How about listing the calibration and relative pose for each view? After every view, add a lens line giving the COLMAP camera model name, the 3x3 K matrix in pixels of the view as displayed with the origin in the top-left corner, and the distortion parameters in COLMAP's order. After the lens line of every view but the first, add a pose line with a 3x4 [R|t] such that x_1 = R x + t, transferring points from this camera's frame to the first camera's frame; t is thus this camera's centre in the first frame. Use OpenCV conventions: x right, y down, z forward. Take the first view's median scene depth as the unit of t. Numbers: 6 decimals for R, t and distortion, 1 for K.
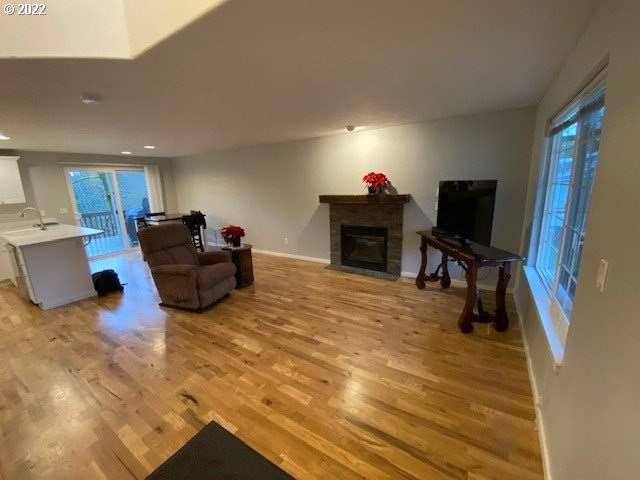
lens RADIAL K [[259.3, 0, 318.7], [0, 259.3, 240.5], [0, 0, 1]] dist [0.023345, -0.022369]
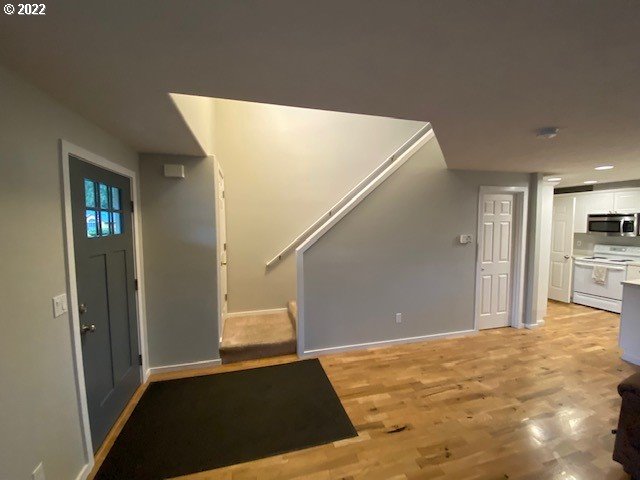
lens RADIAL K [[259.3, 0, 318.7], [0, 259.3, 240.5], [0, 0, 1]] dist [0.023345, -0.022369]
pose [[-0.678713, 0.083893, -0.729596, 0.190544], [-0.130861, 0.963740, 0.232551, -0.149566], [0.722651, 0.253311, -0.643125, 0.576073]]
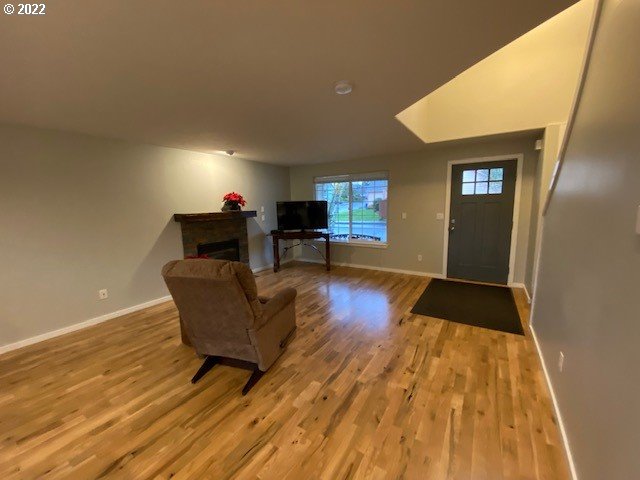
lens RADIAL K [[259.3, 0, 318.7], [0, 259.3, 240.5], [0, 0, 1]] dist [0.023345, -0.022369]
pose [[-0.001374, -0.112612, 0.993638, -0.938459], [0.241267, 0.964248, 0.109615, -0.082886], [-0.970458, 0.239883, 0.025845, 0.613738]]
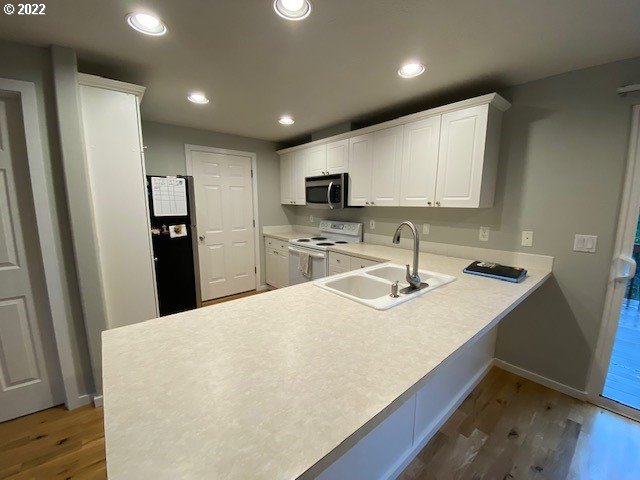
lens RADIAL K [[259.3, 0, 318.7], [0, 259.3, 240.5], [0, 0, 1]] dist [0.023345, -0.022369]
pose [[-0.305355, 0.170362, -0.936875, -0.727123], [-0.199623, 0.950552, 0.237912, -0.164596], [0.931080, 0.259669, -0.256248, 0.983014]]
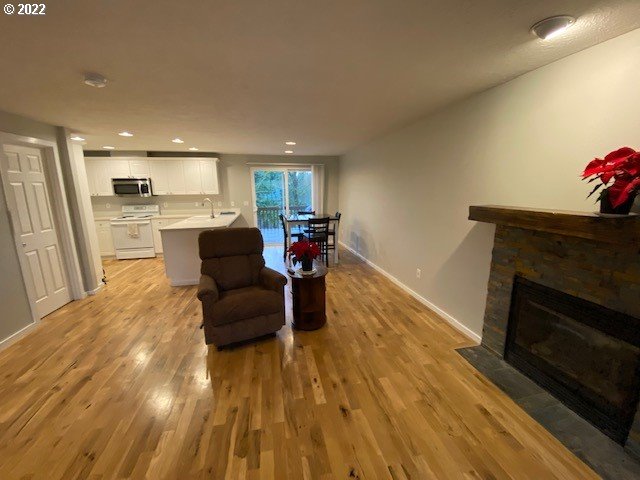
lens RADIAL K [[259.3, 0, 318.7], [0, 259.3, 240.5], [0, 0, 1]] dist [0.023345, -0.022369]
pose [[0.694749, 0.164461, -0.700198, 0.173831], [-0.165501, 0.983938, 0.066892, -0.103204], [0.699952, 0.069410, 0.710809, 0.493357]]
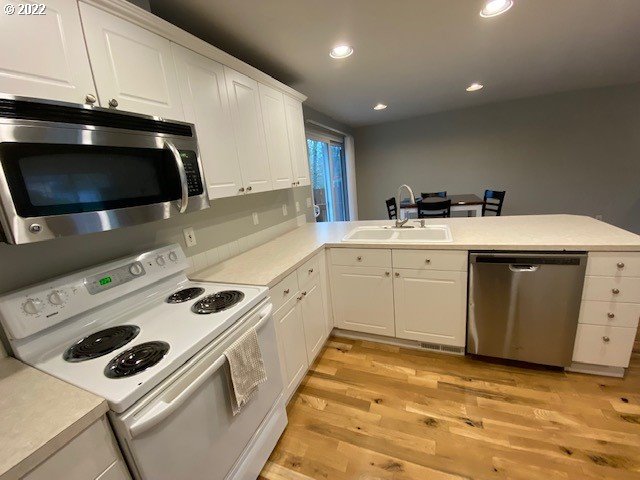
lens RADIAL K [[259.3, 0, 318.7], [0, 259.3, 240.5], [0, 0, 1]] dist [0.023345, -0.022369]
pose [[0.983530, -0.109452, 0.143839, -1.359519], [0.108631, 0.993989, 0.013573, -0.039332], [-0.144460, 0.002276, 0.989508, 0.497209]]
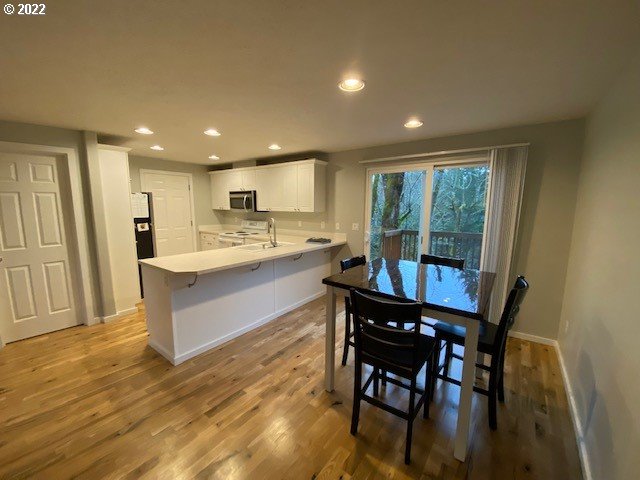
lens RADIAL K [[259.3, 0, 318.7], [0, 259.3, 240.5], [0, 0, 1]] dist [0.023345, -0.022369]
pose [[-0.075007, 0.164709, -0.983486, -0.294297], [-0.216841, 0.959970, 0.177308, -0.239528], [0.973321, 0.226559, -0.036289, 1.193841]]
